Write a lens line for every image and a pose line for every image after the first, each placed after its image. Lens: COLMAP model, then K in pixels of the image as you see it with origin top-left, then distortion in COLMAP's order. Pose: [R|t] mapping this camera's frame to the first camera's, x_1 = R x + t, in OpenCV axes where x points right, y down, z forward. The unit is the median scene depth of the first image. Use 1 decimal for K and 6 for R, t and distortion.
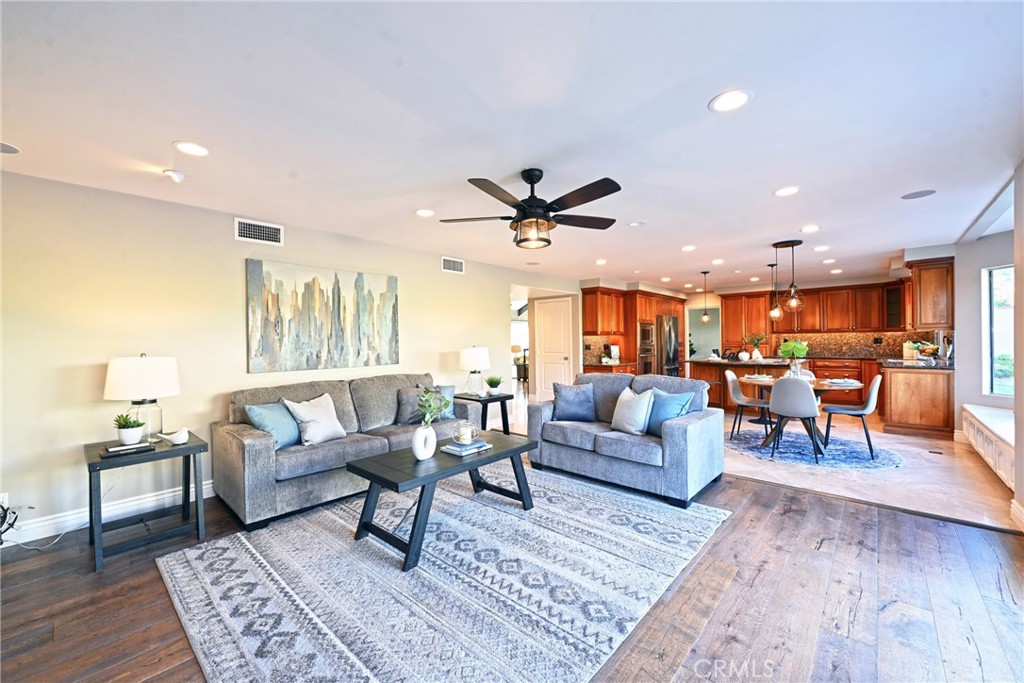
lens RADIAL K [[403.8, 0, 509.2], [0, 403.8, 340.4], [0, 0, 1]] dist [0.000659, -0.000073]
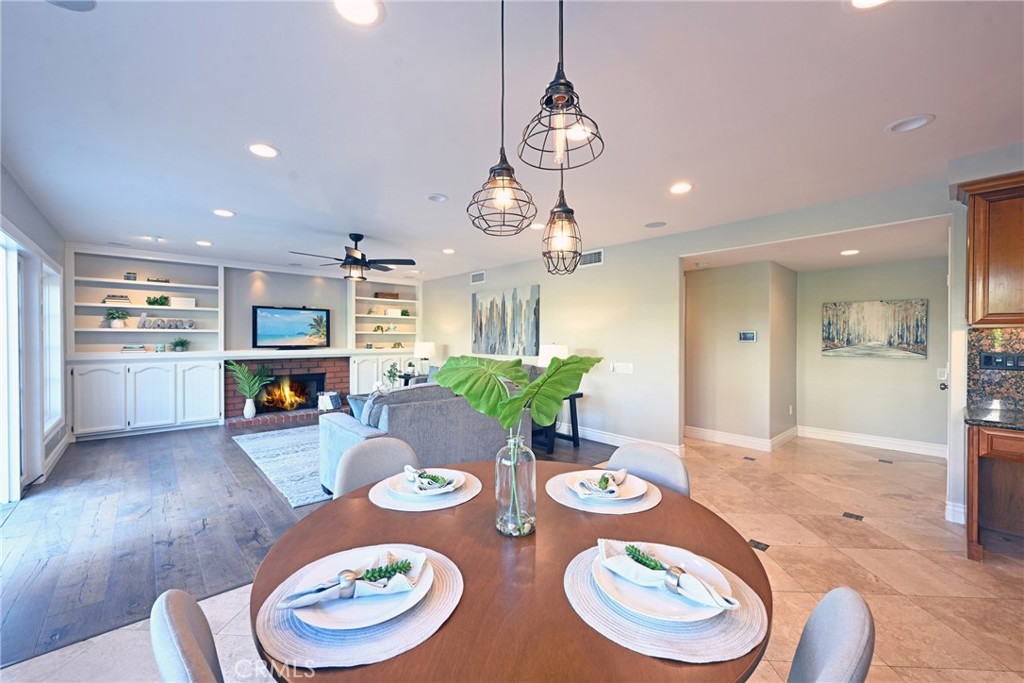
lens RADIAL K [[403.8, 0, 509.2], [0, 403.8, 340.4], [0, 0, 1]] dist [0.000659, -0.000073]
pose [[-0.094313, 0.017772, -0.995384, 1.188885], [-0.001502, 0.999837, 0.017994, -0.013763], [0.995541, 0.003192, -0.094271, 1.289341]]
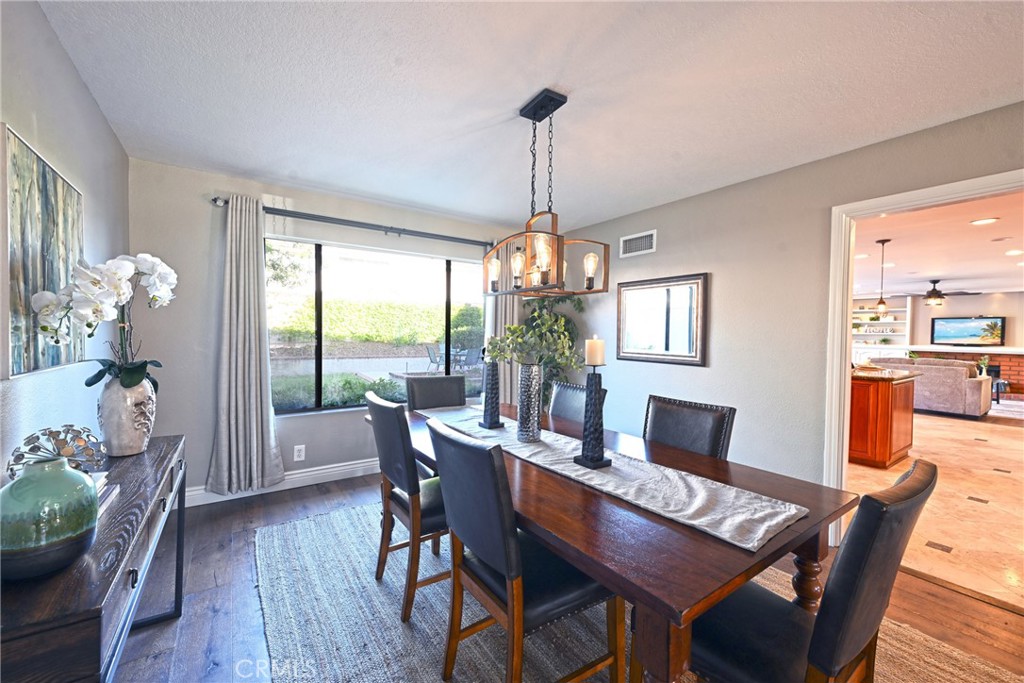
lens RADIAL K [[403.8, 0, 509.2], [0, 403.8, 340.4], [0, 0, 1]] dist [0.000659, -0.000073]
pose [[-0.972535, -0.003968, 0.232724, 1.720006], [-0.000058, 0.999859, 0.016808, -0.021637], [-0.232758, 0.016333, -0.972398, 3.315718]]
